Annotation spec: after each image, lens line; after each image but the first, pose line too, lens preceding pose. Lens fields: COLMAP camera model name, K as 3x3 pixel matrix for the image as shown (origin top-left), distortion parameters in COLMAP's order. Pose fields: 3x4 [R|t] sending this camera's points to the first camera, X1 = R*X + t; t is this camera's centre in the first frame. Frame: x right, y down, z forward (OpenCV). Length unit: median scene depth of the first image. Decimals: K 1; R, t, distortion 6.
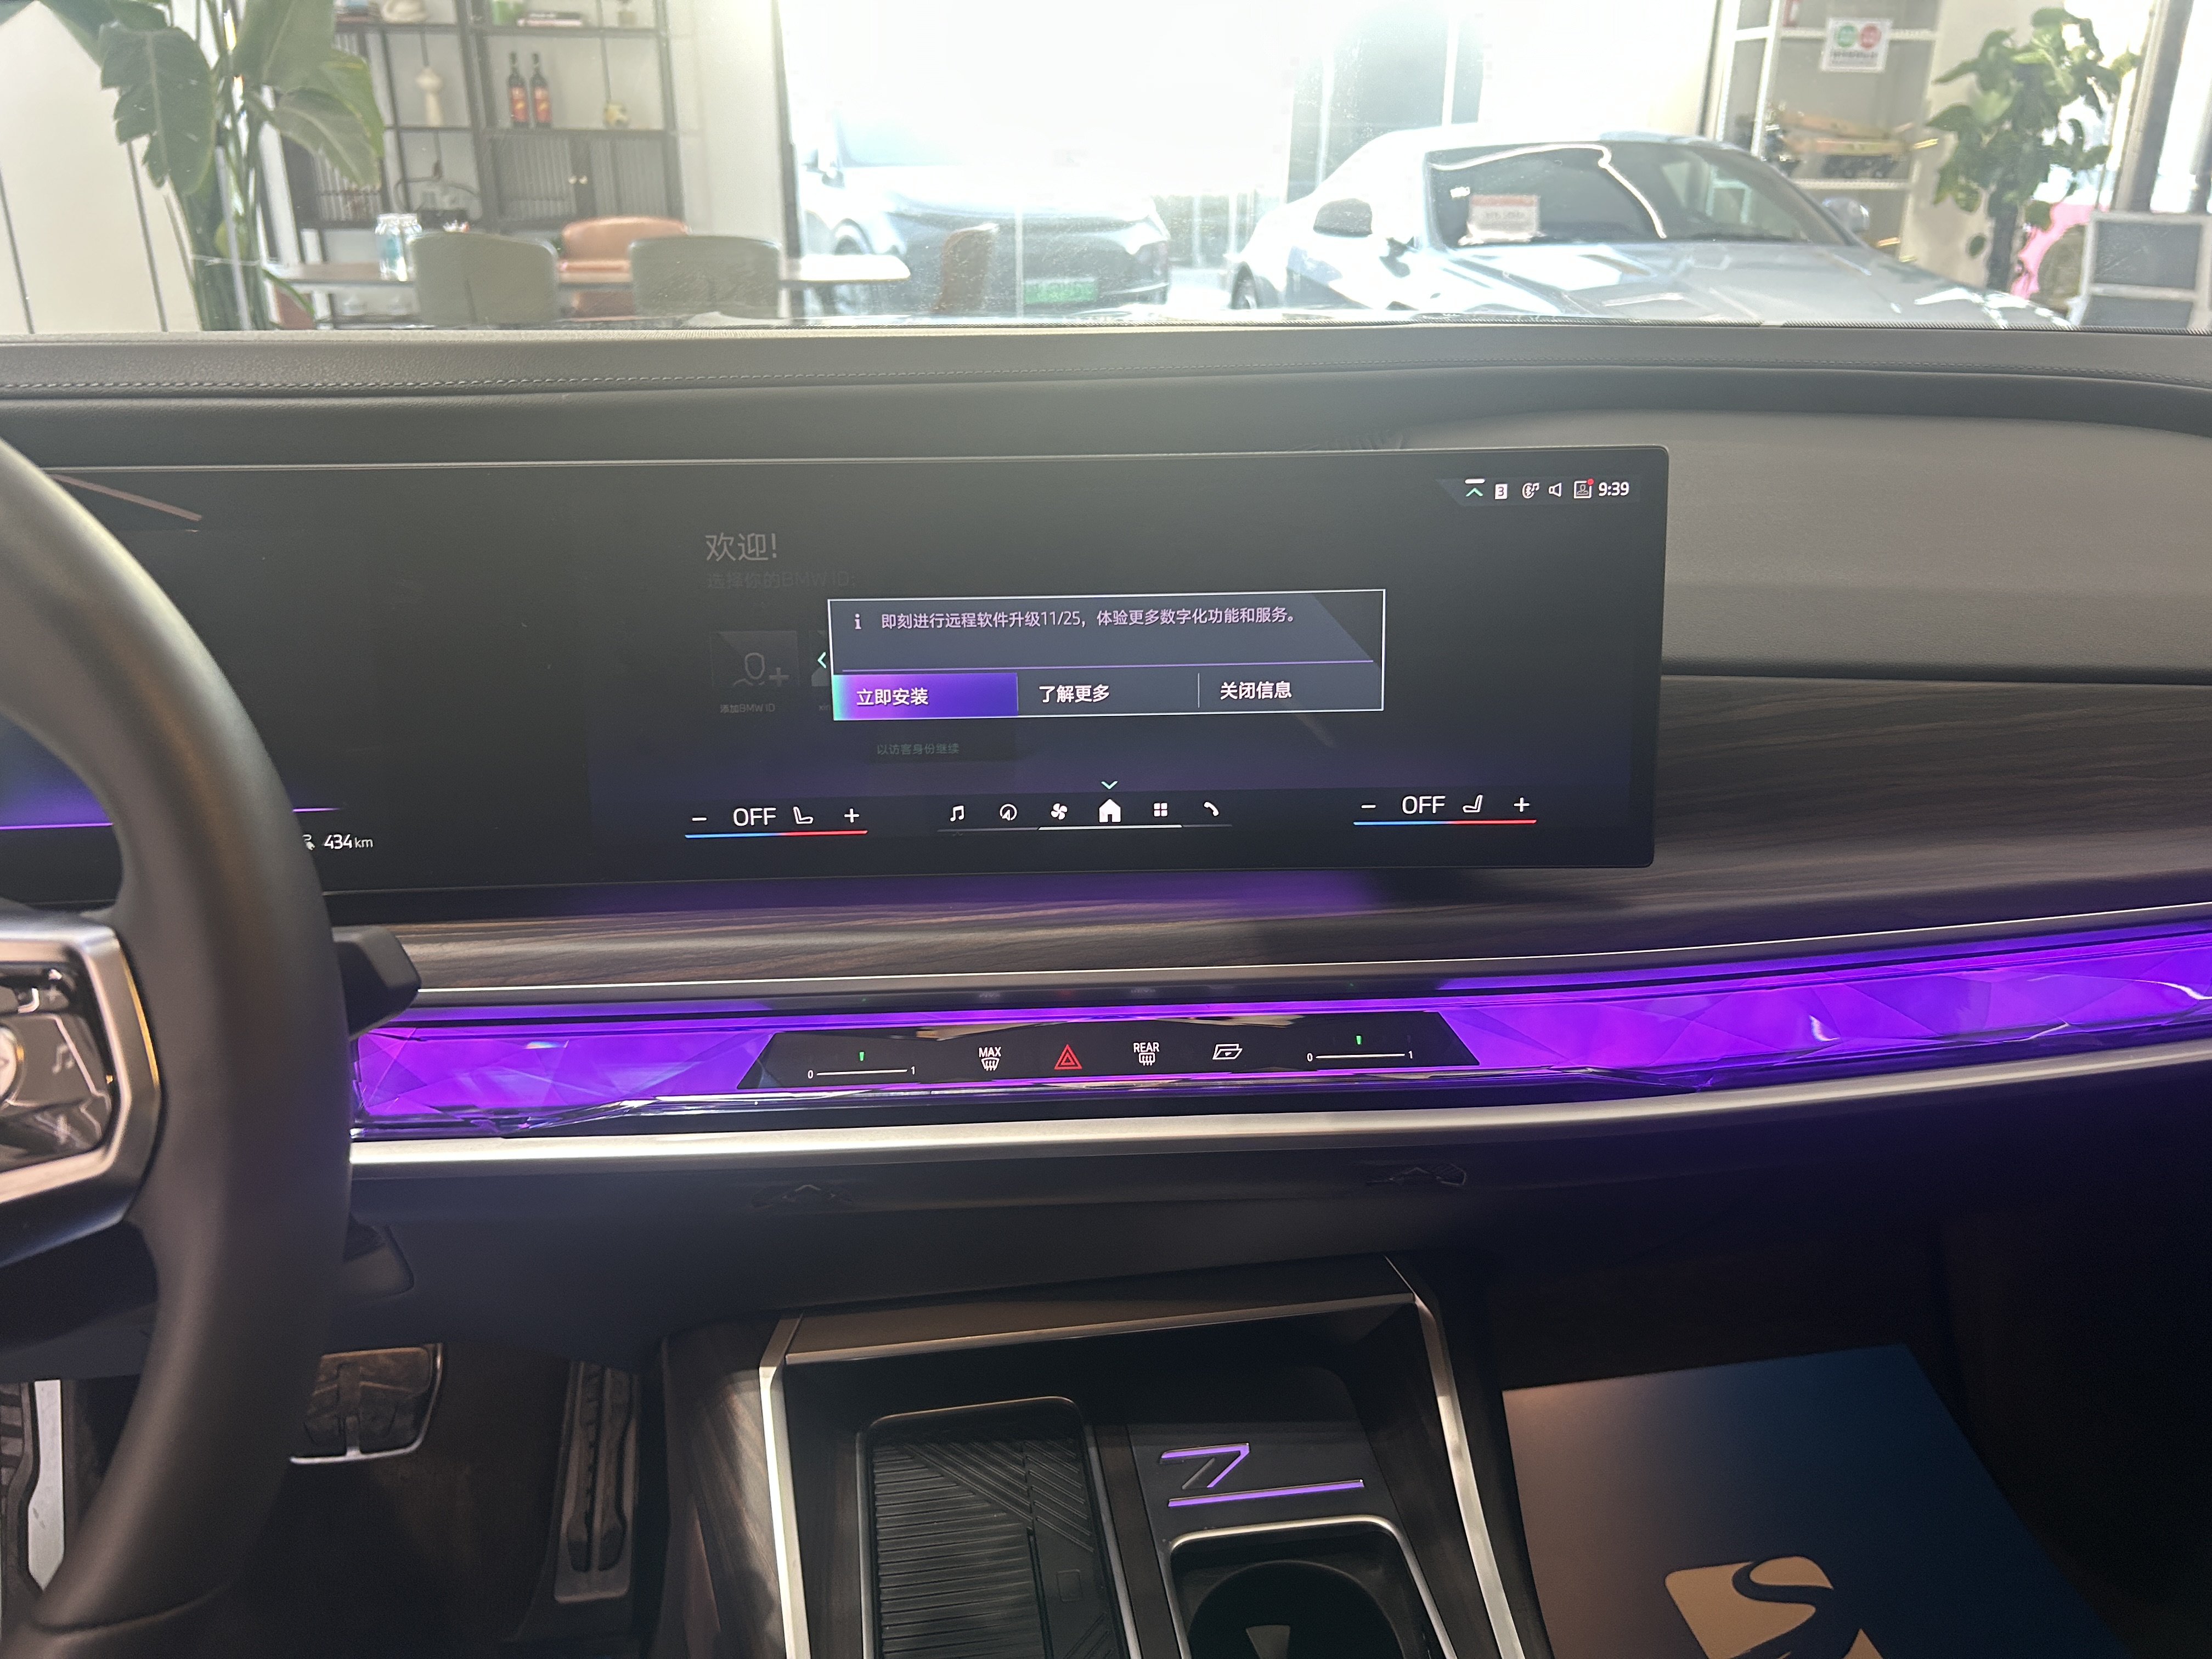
lens RADIAL K [[1651.9, 0, 1106.0], [0, 1651.9, 829.5], [0, 0, 1]] dist [0.072106, -0.098175]
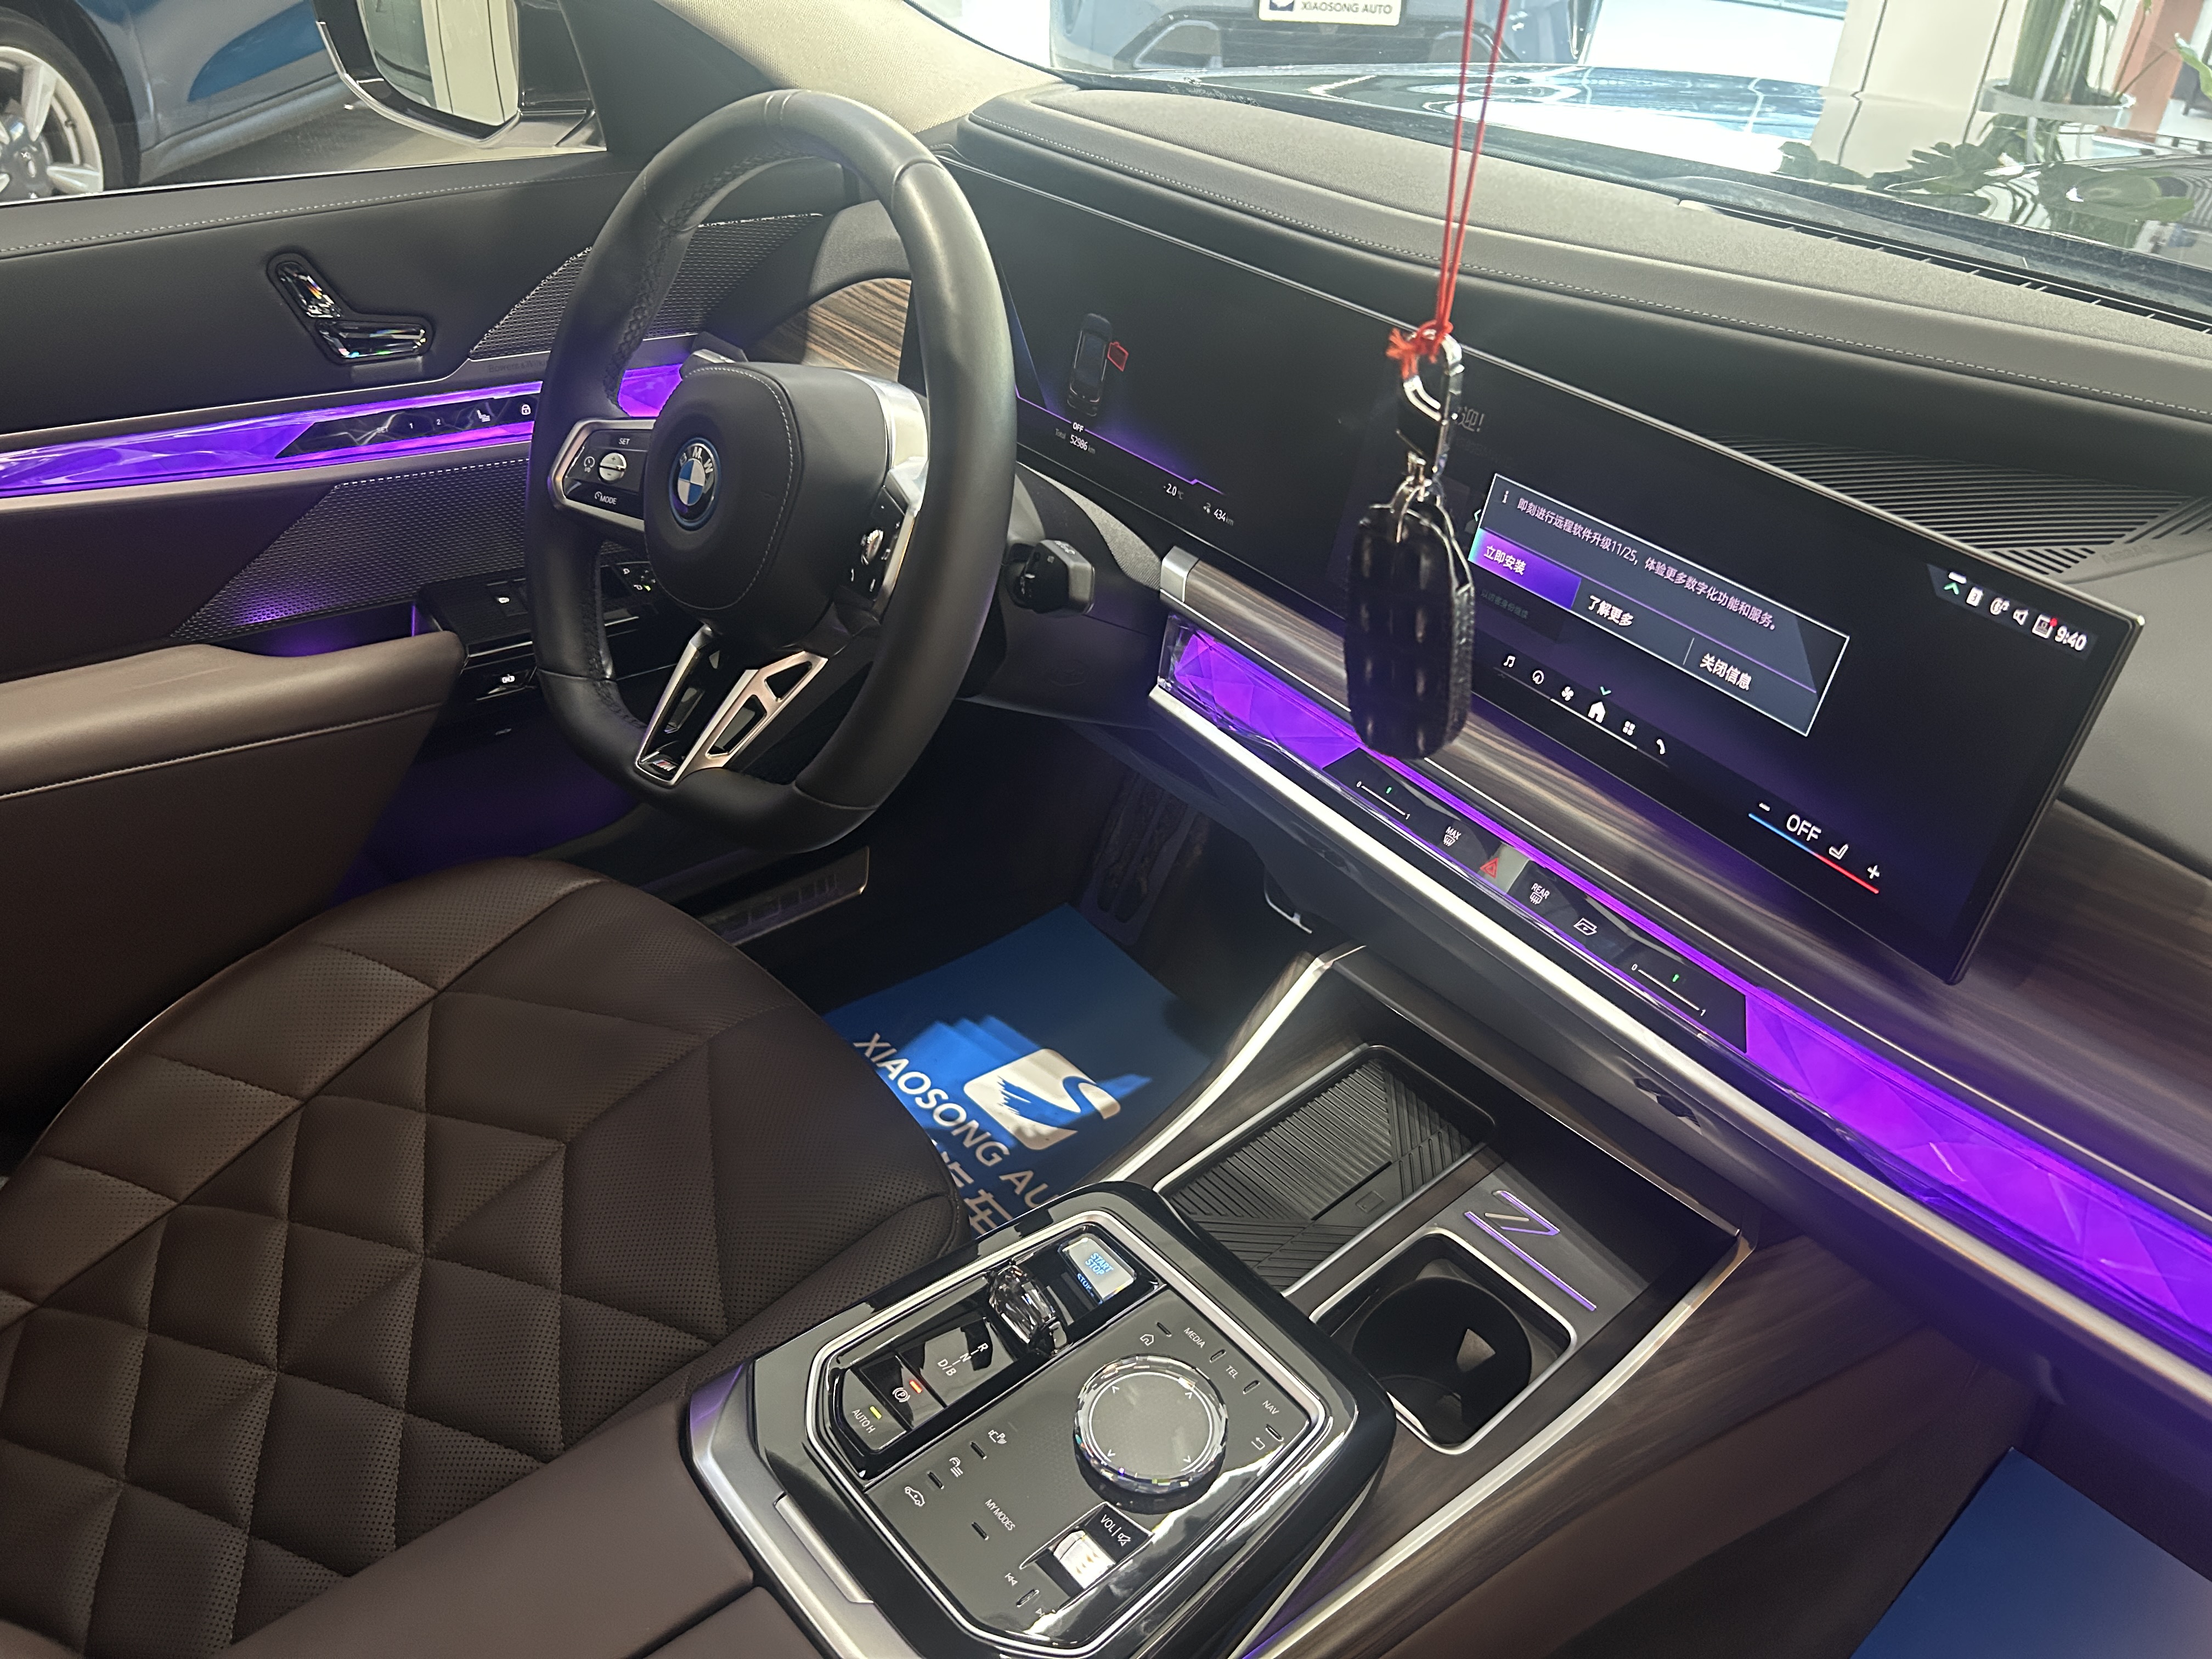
lens RADIAL K [[1651.4, 0, 1116.2], [0, 1651.4, 819.4], [0, 0, 1]] dist [0.081675, -0.174059]
pose [[0.536845, 0.485884, -0.689721, 0.595316], [-0.347776, 0.872272, 0.343793, -0.204491], [0.768667, 0.055305, 0.637253, -0.058609]]
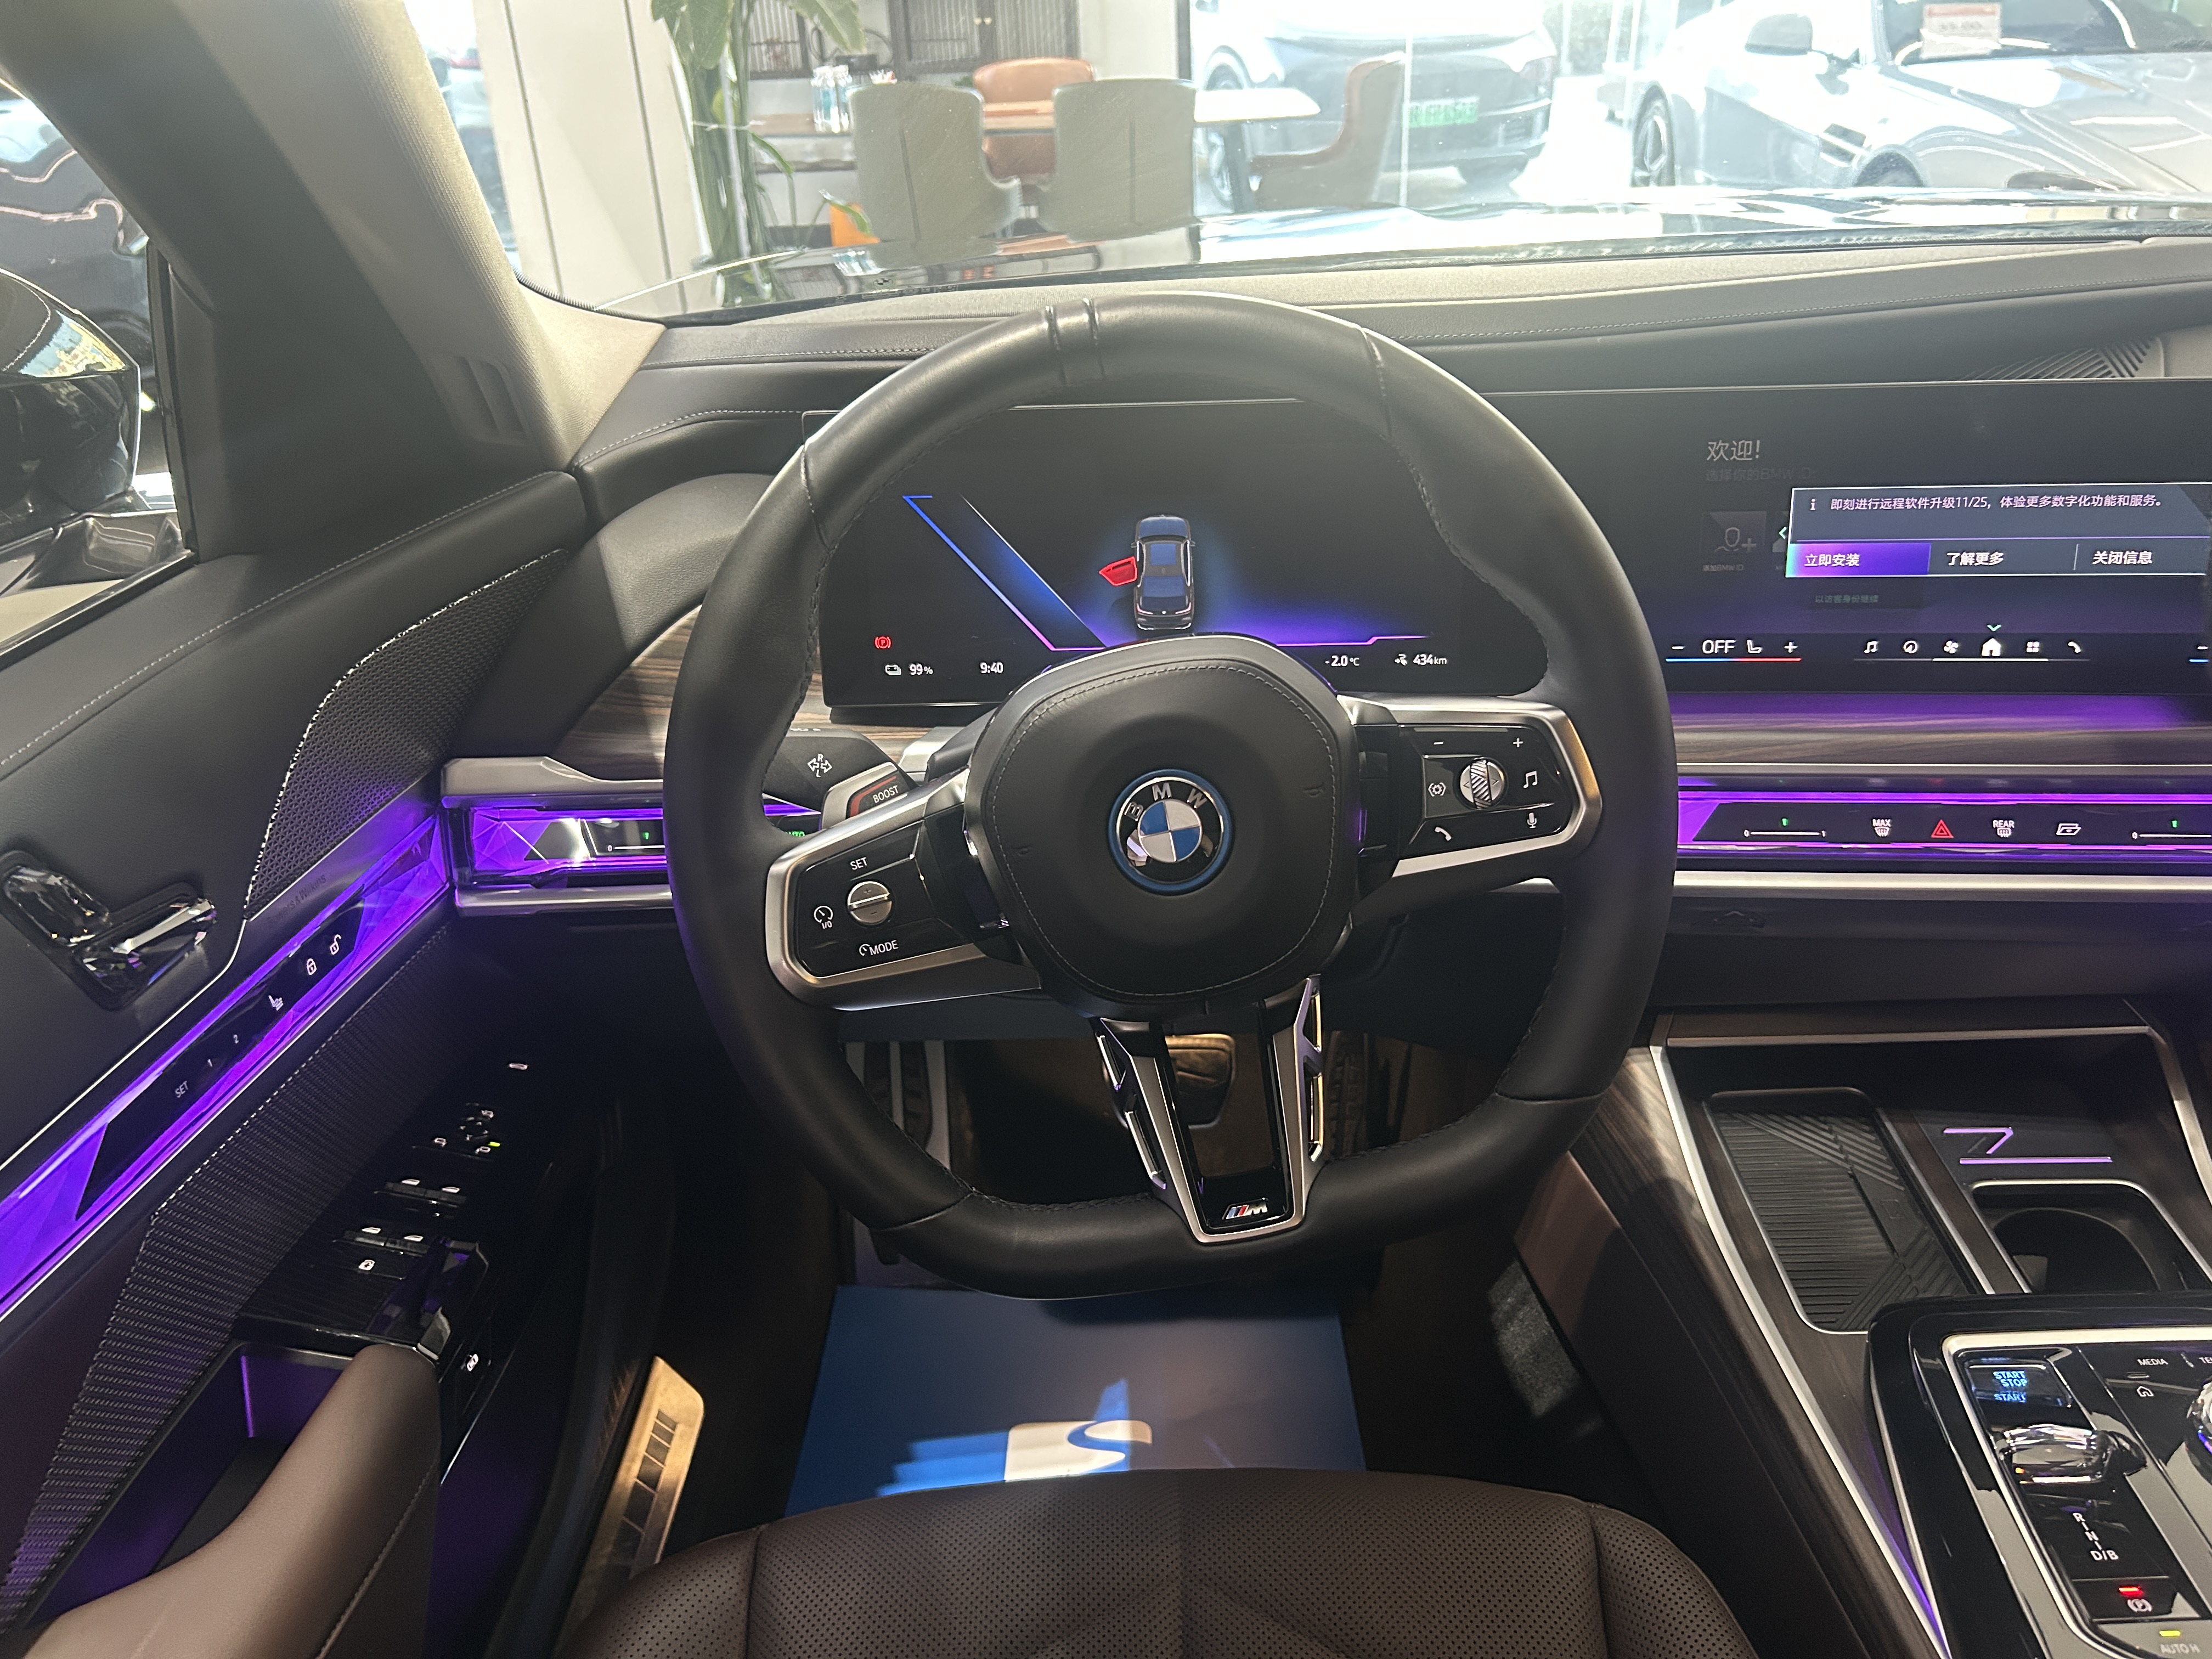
lens RADIAL K [[1650.7, 0, 1156.3], [0, 1650.7, 841.2], [0, 0, 1]] dist [0.017919, -0.003790]
pose [[0.986822, 0.038741, -0.157105, -0.378135], [-0.022220, 0.994163, 0.105580, 0.015308], [0.160278, -0.100698, 0.981922, -0.377691]]
